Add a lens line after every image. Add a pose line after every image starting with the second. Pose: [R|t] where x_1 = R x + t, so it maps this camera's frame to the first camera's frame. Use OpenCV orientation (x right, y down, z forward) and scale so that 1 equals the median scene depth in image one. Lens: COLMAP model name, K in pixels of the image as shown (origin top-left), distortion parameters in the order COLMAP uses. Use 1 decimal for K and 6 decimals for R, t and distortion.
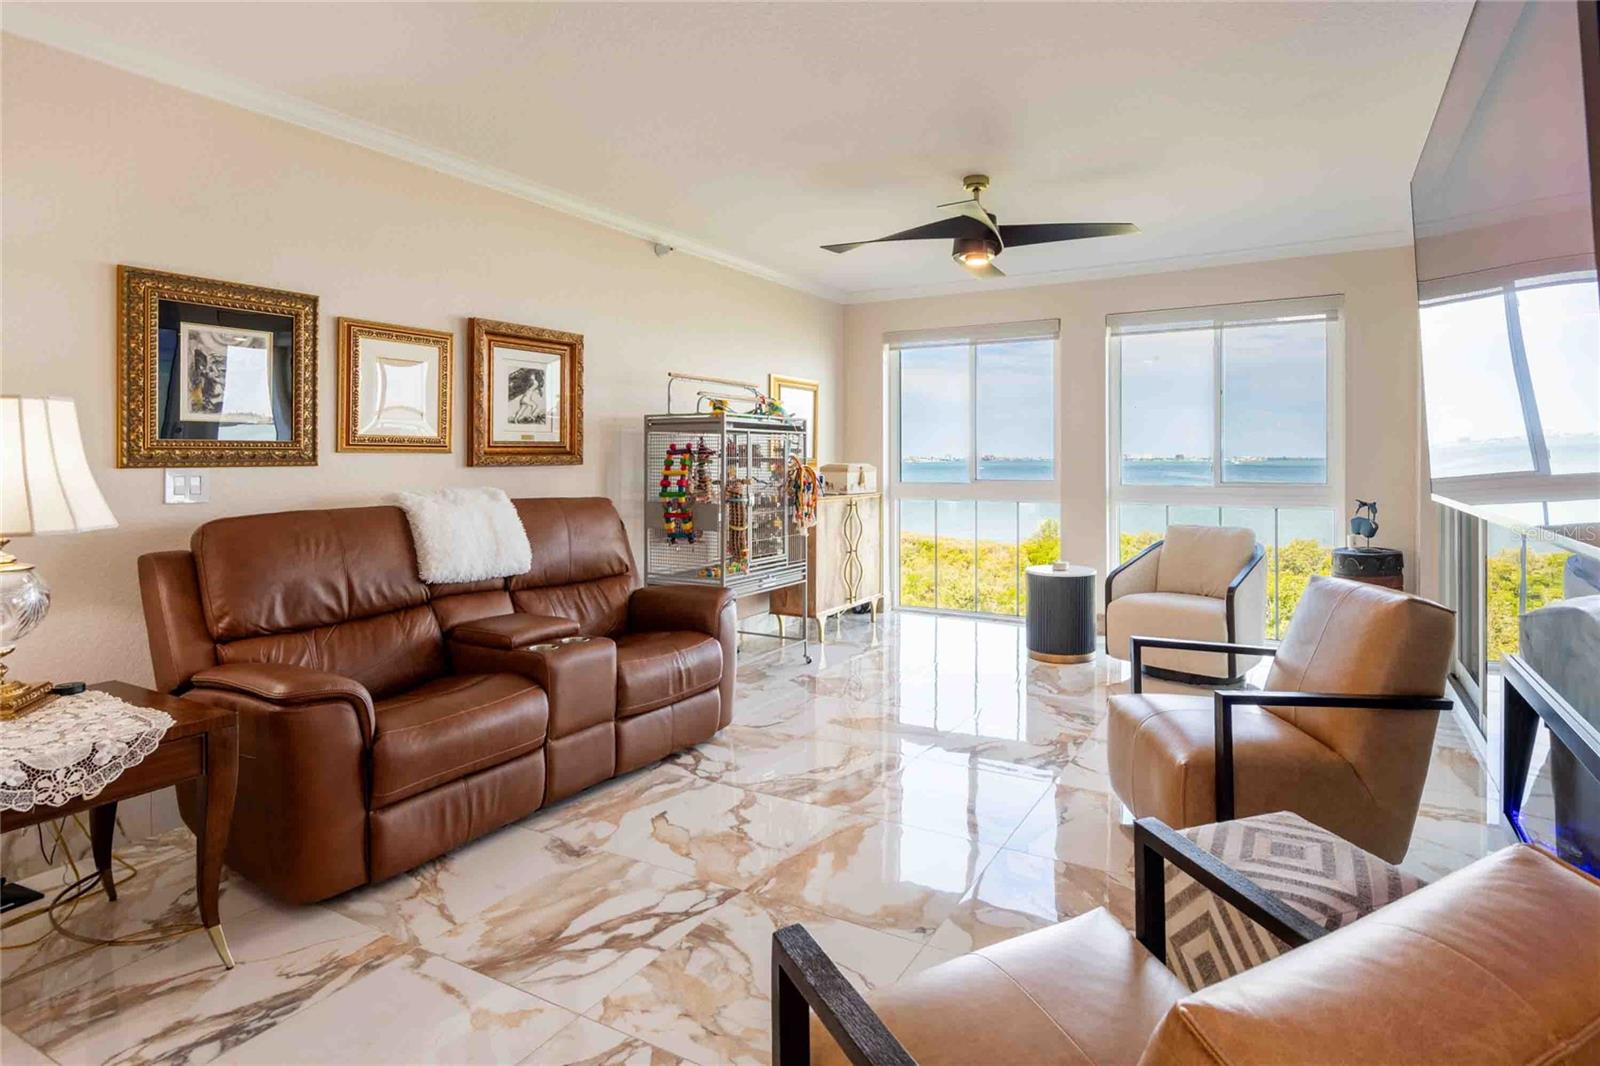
lens RADIAL K [[809.0, 0, 860.6], [0, 809.0, 453.4], [0, 0, 1]] dist [0.001421, -0.001057]
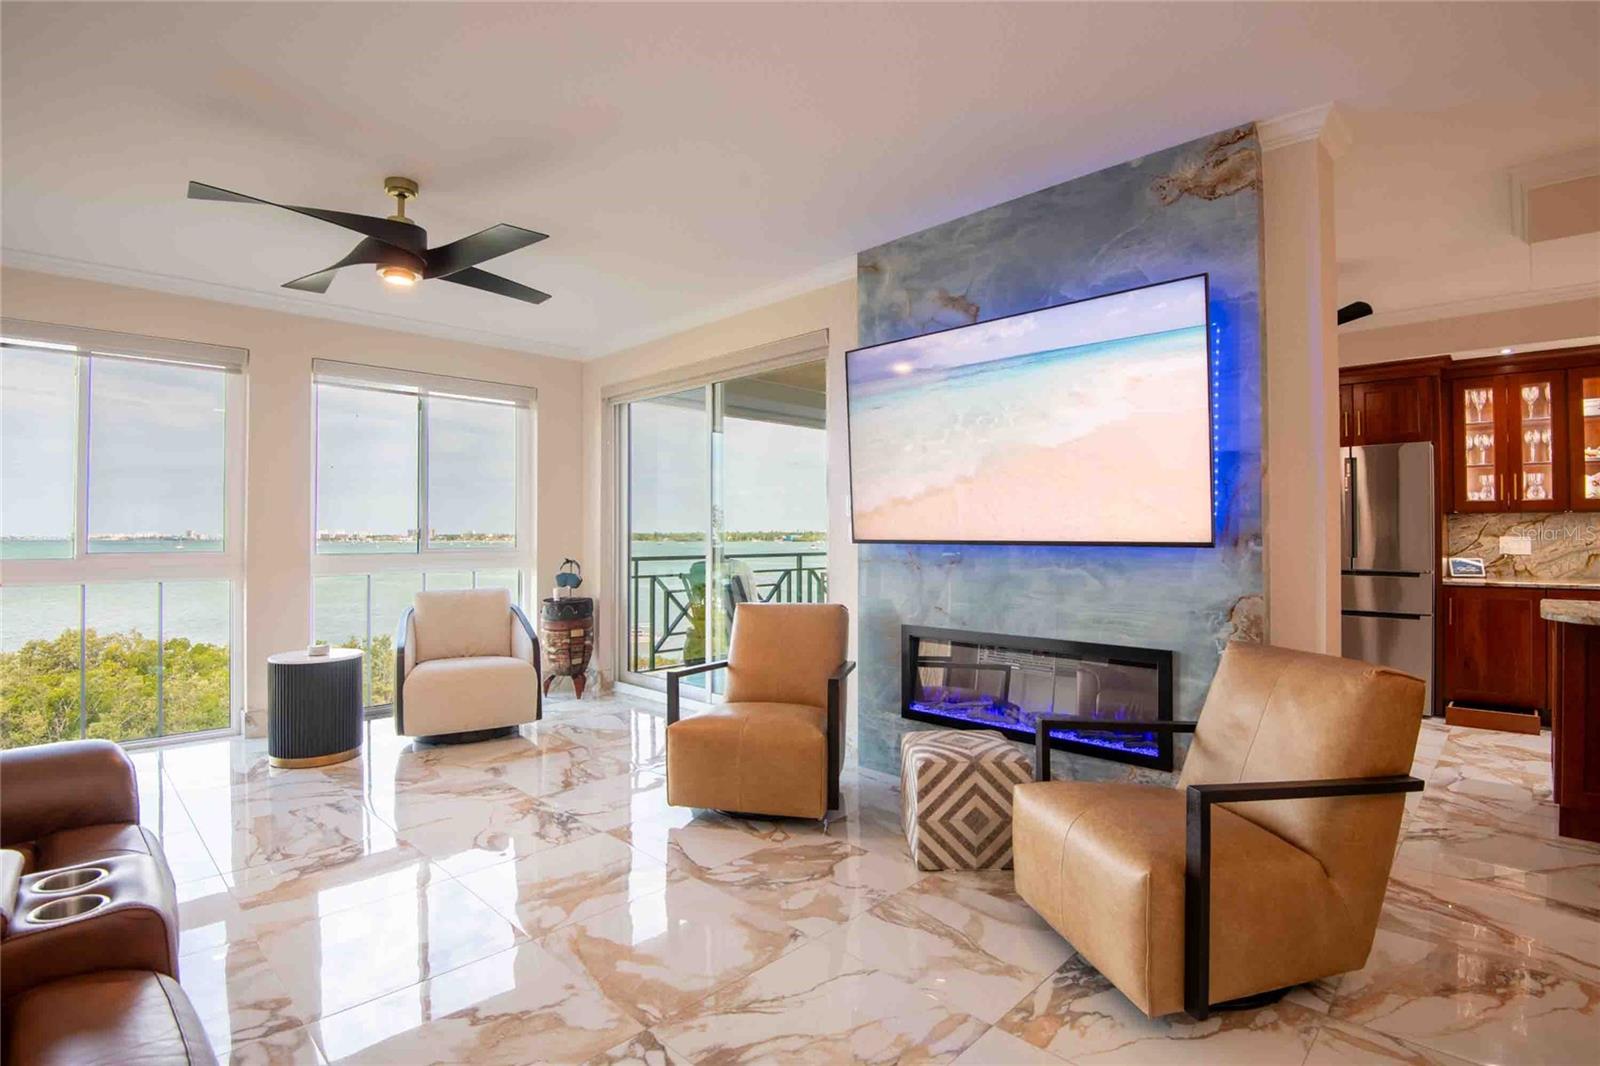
lens RADIAL K [[795.6, 0, 833.6], [0, 795.6, 519.4], [0, 0, 1]] dist [-0.001659, -0.034396]
pose [[0.258652, 0.018192, 0.965799, -0.522206], [-0.002842, 0.999833, -0.018072, 0.023234], [-0.965966, 0.001929, 0.258661, 0.363802]]
